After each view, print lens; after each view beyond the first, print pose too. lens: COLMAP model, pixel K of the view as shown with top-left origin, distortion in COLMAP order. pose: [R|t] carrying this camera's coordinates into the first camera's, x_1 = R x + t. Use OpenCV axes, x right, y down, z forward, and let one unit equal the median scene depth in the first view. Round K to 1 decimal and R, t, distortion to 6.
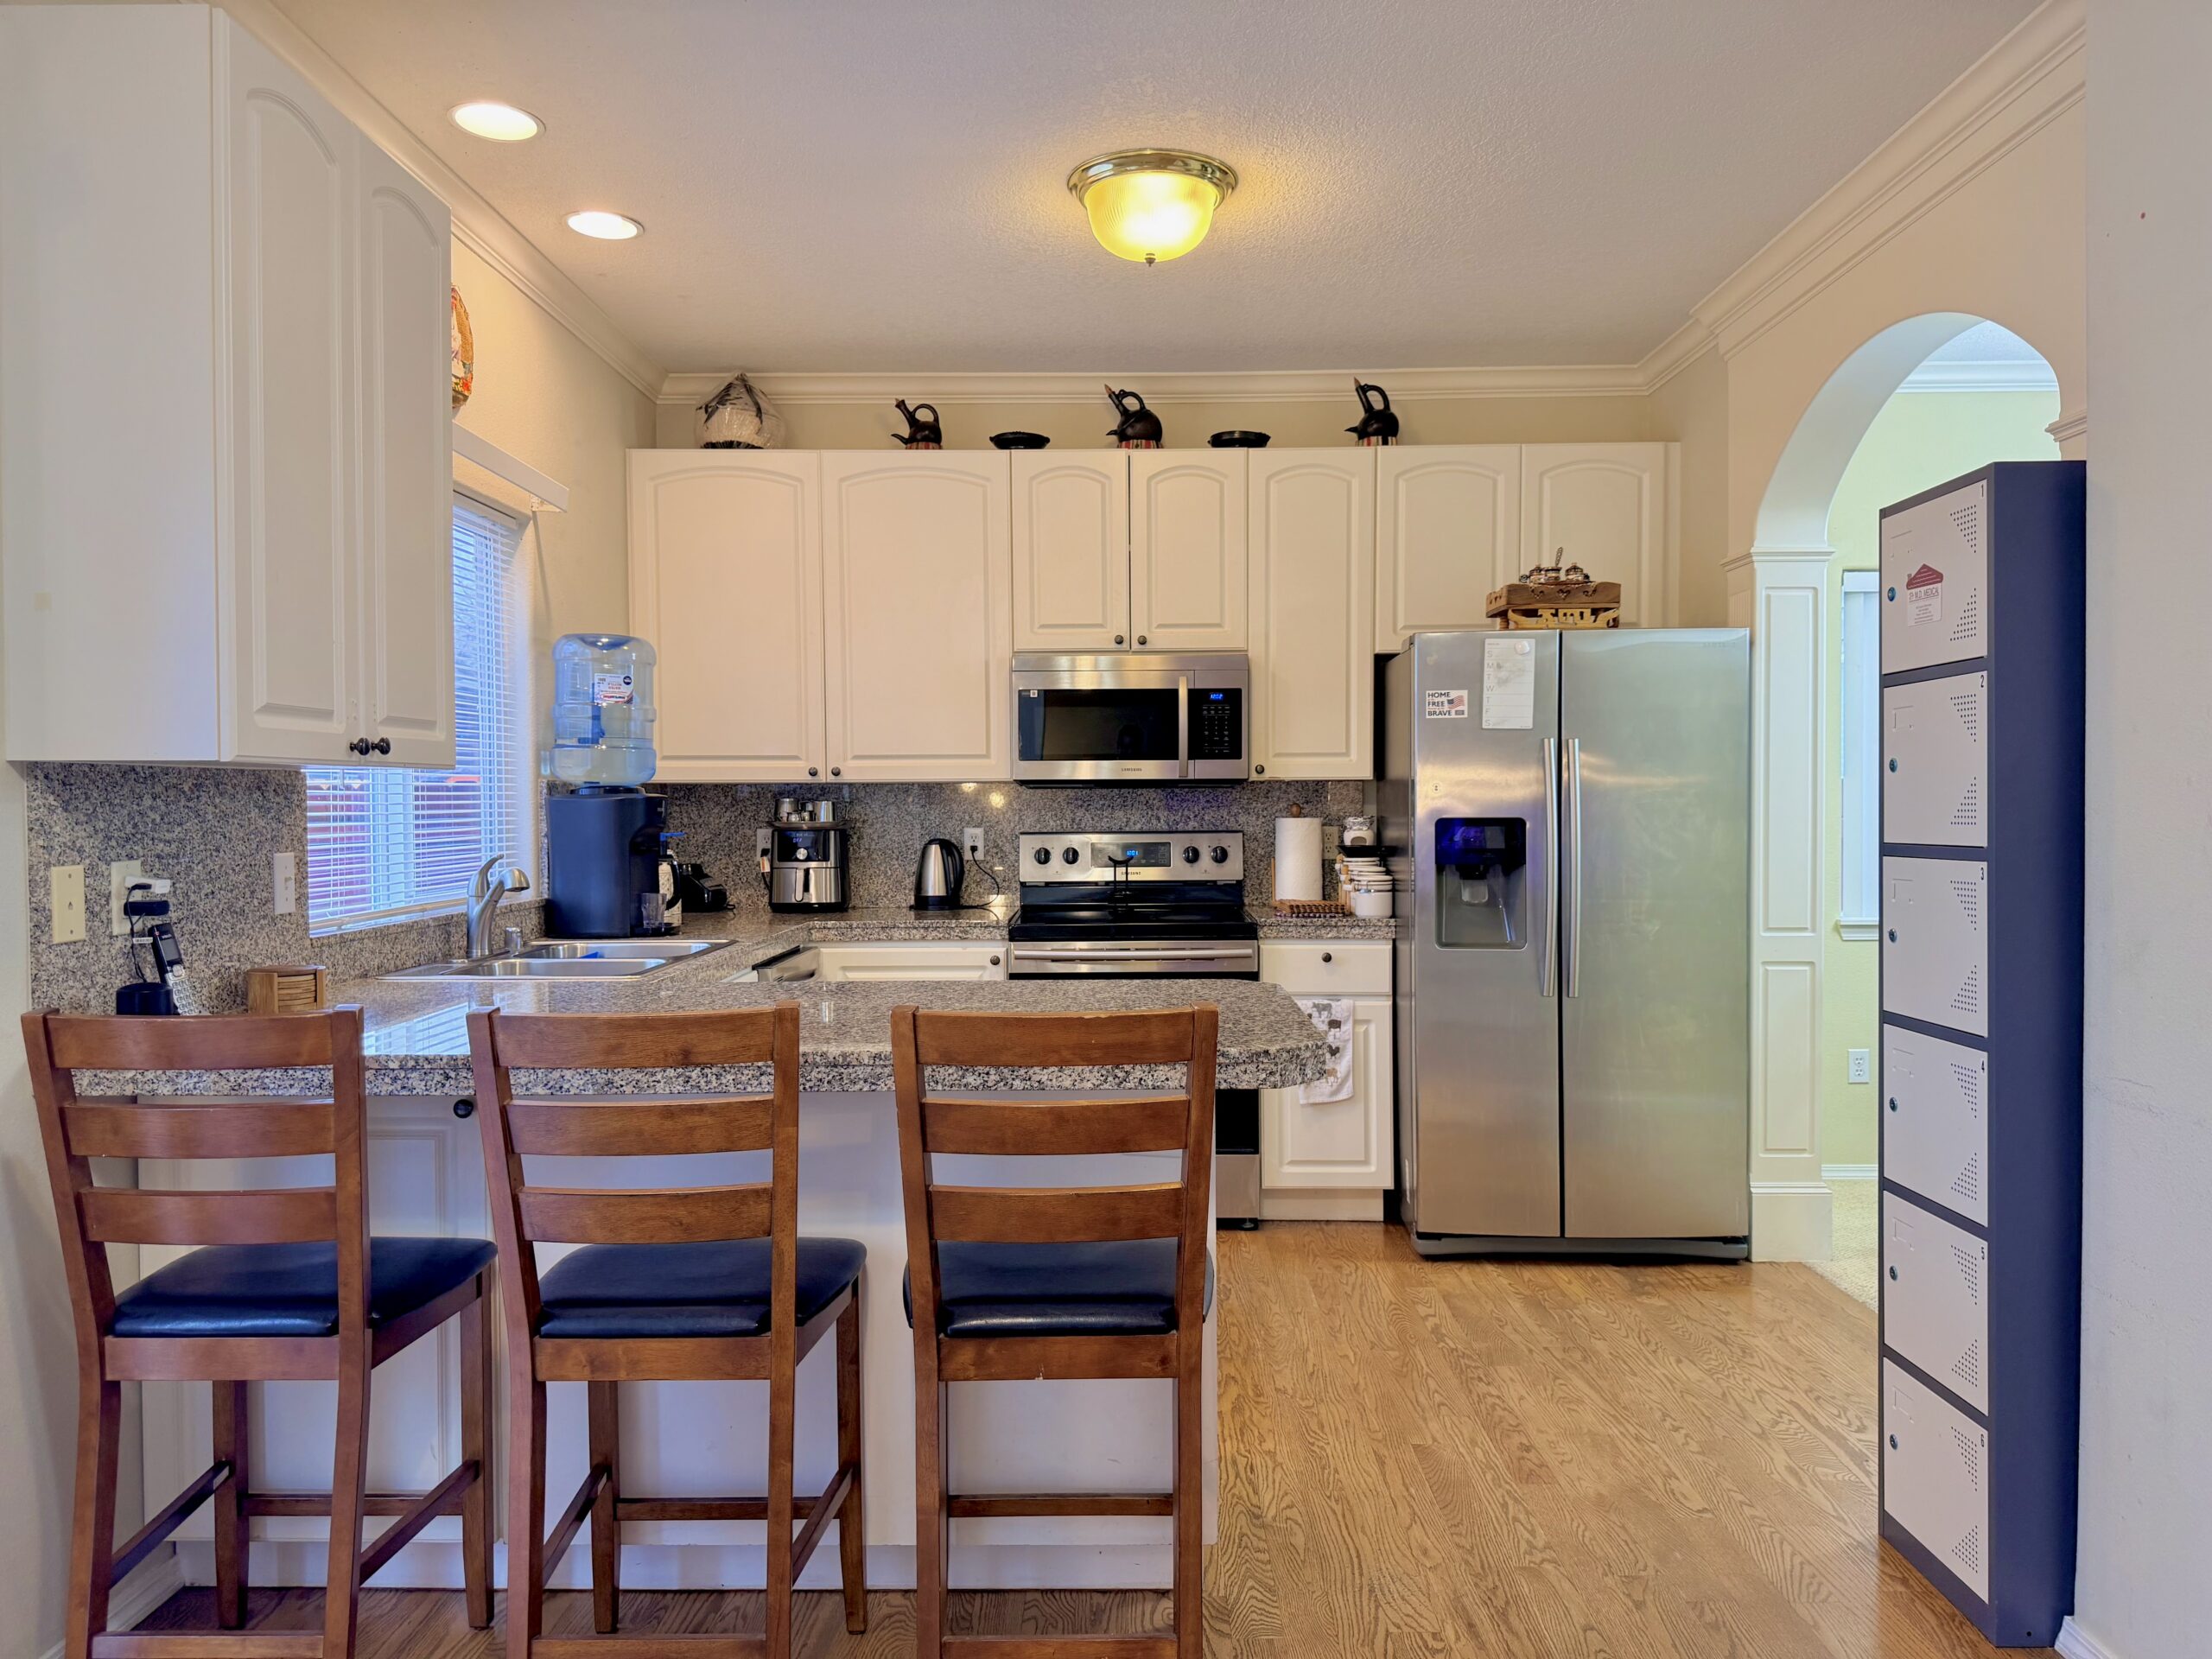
lens RADIAL K [[1552.3, 0, 1107.0], [0, 1552.3, 840.5], [0, 0, 1]] dist [0.159461, -0.289752]
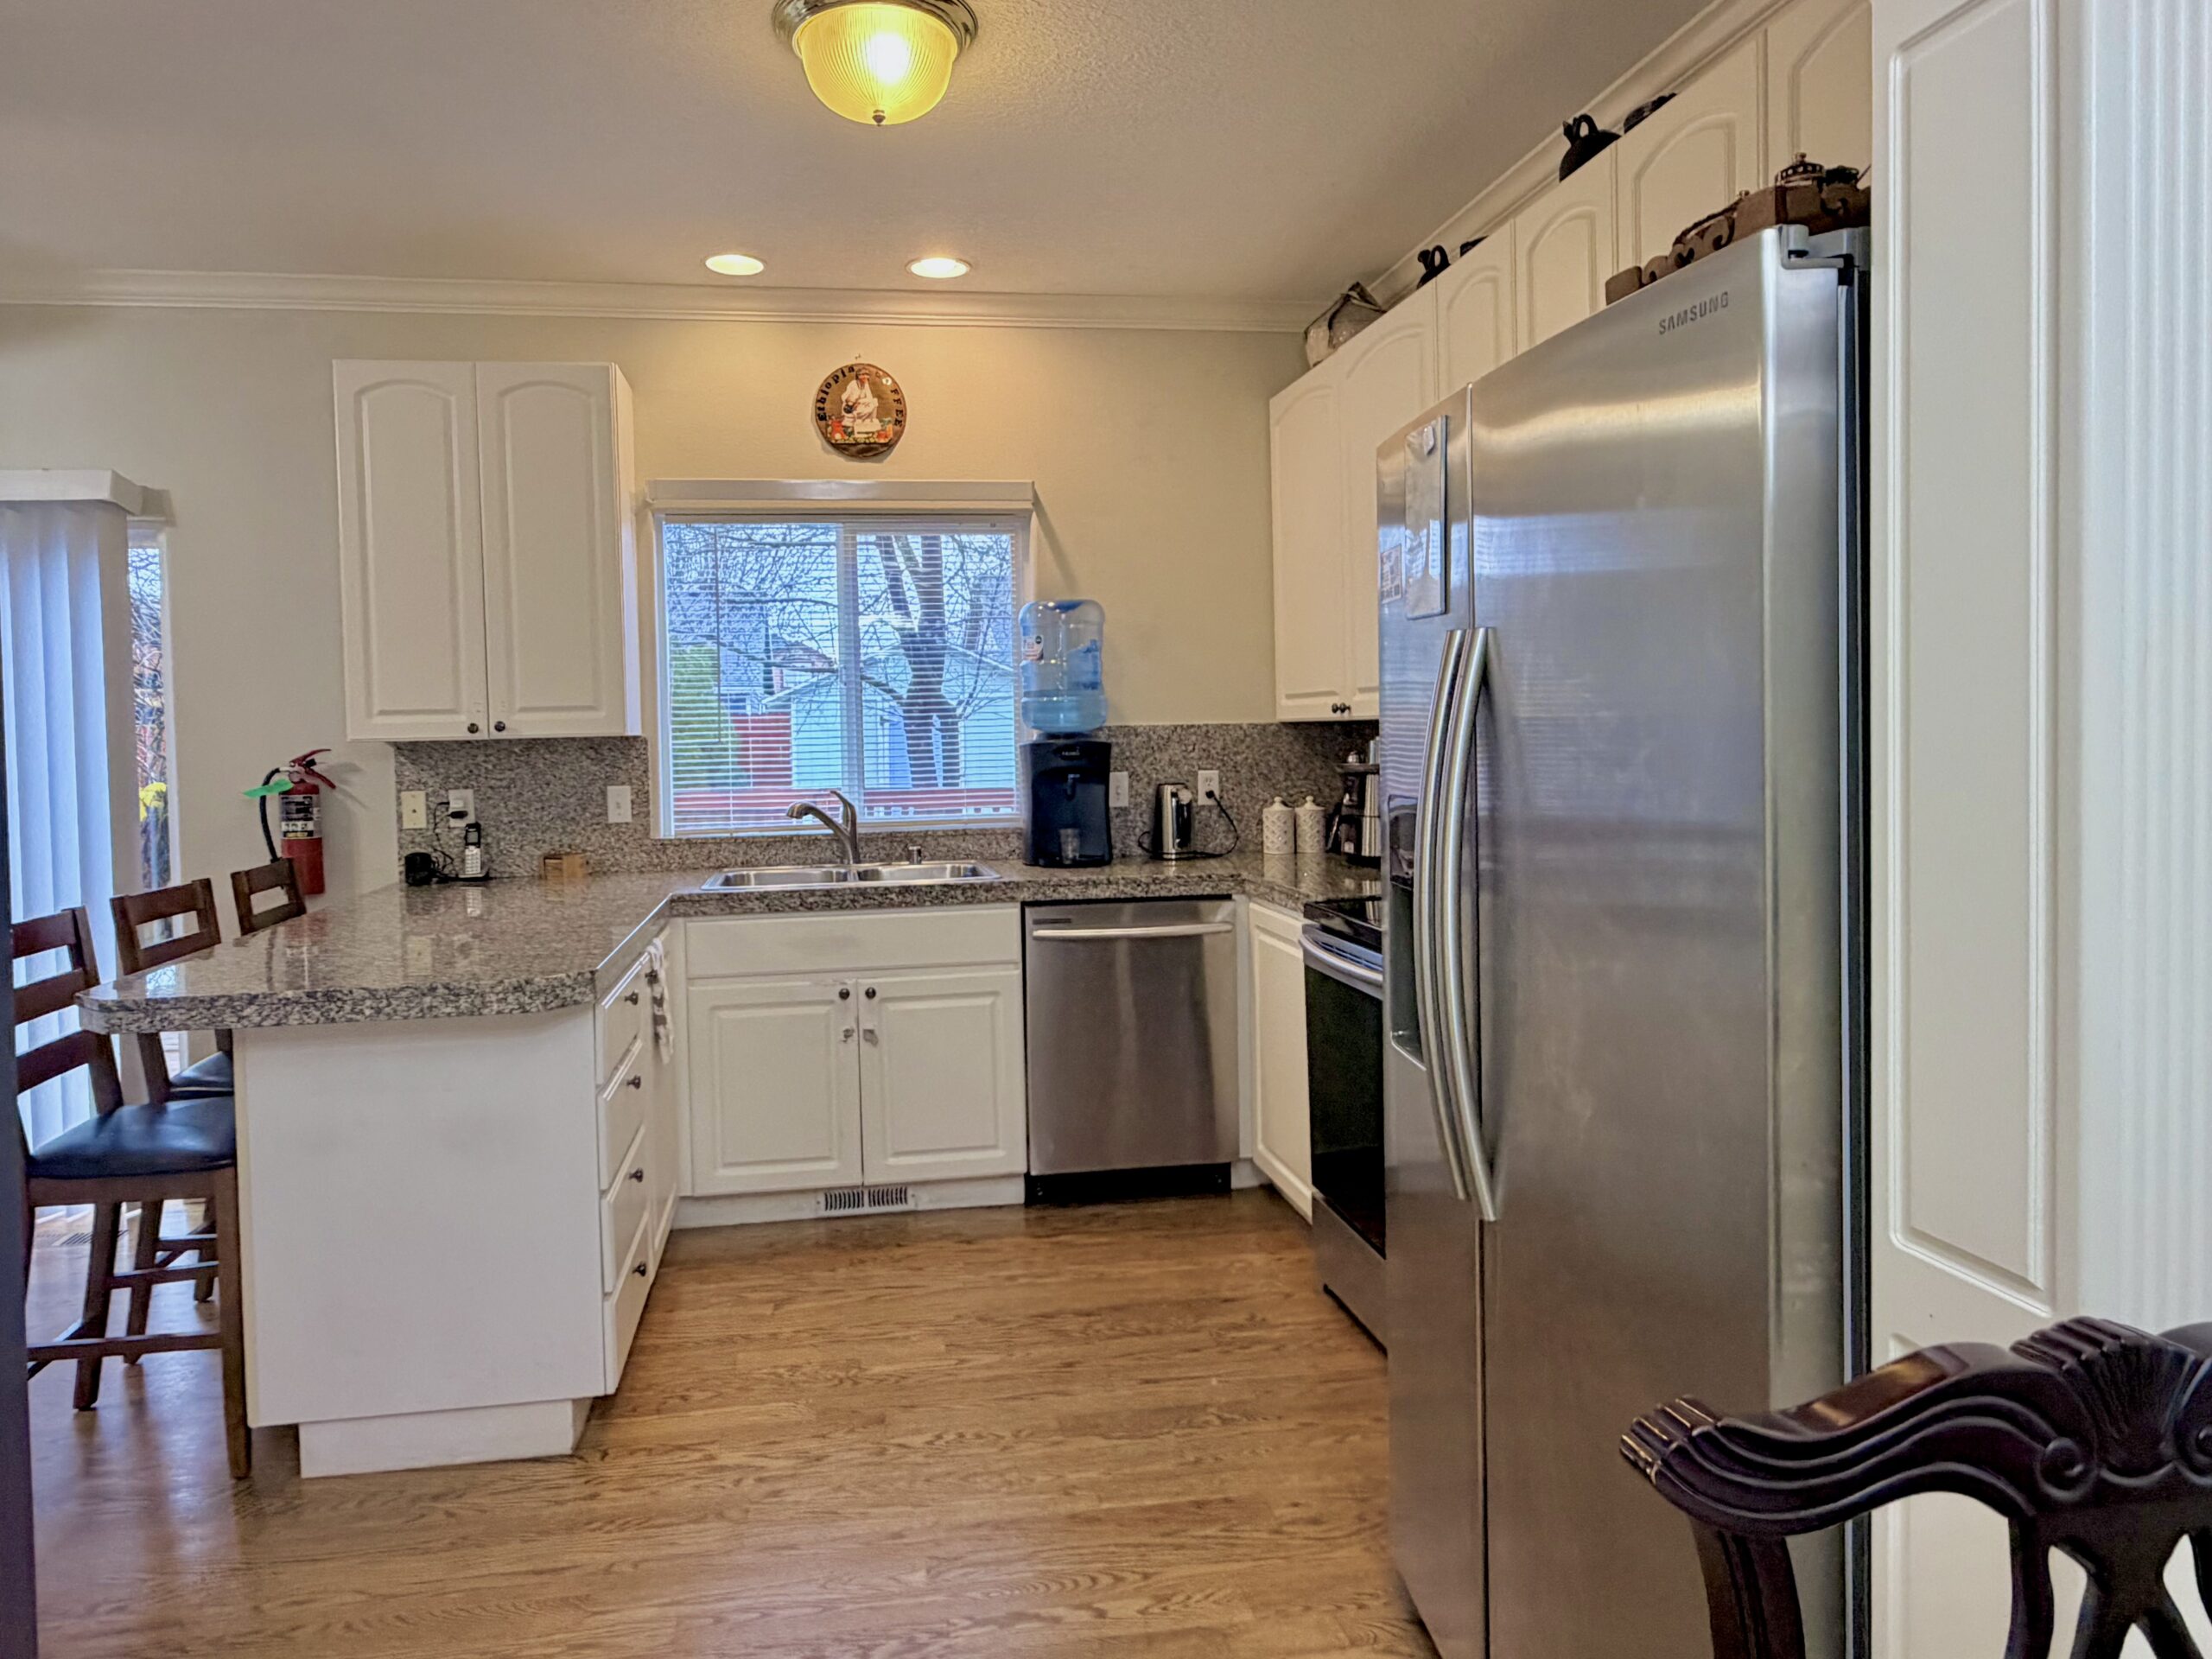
lens RADIAL K [[1354.2, 0, 998.7], [0, 1354.2, 775.0], [0, 0, 1]] dist [0.001792, 0.000872]
pose [[0.135851, 0.005739, -0.990713, 0.825974], [-0.003827, 0.999979, 0.005268, -0.011795], [0.990722, 0.003076, 0.135870, 1.066438]]
